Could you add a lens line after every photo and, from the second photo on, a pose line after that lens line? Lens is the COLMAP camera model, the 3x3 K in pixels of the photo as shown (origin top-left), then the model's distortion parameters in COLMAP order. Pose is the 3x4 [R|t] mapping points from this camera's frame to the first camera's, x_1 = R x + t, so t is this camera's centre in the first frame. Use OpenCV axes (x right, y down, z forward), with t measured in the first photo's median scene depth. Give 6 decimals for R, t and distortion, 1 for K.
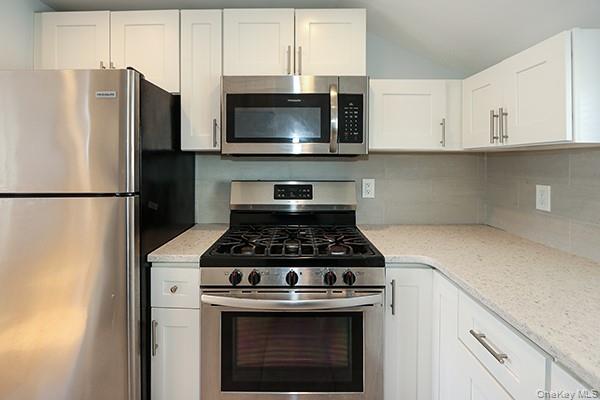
lens RADIAL K [[289.0, 0, 287.8], [0, 289.0, 160.4], [0, 0, 1]] dist [-0.016470, 0.000092]
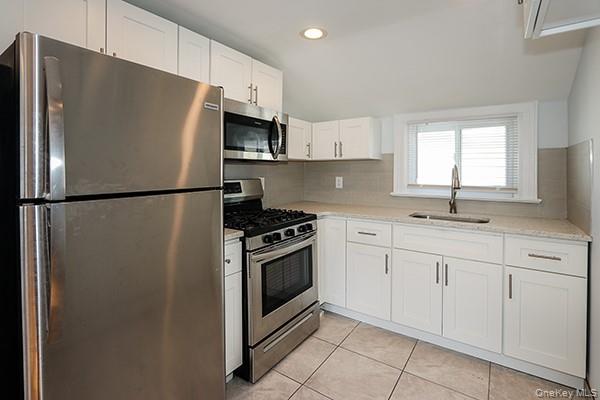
lens RADIAL K [[287.6, 0, 286.8], [0, 287.6, 173.9], [0, 0, 1]] dist [0.001189, 0.000158]
pose [[0.575580, -0.010666, 0.817676, -1.106132], [-0.002093, 0.999892, 0.014516, 0.030338], [-0.817742, -0.010067, 0.575496, 0.033311]]
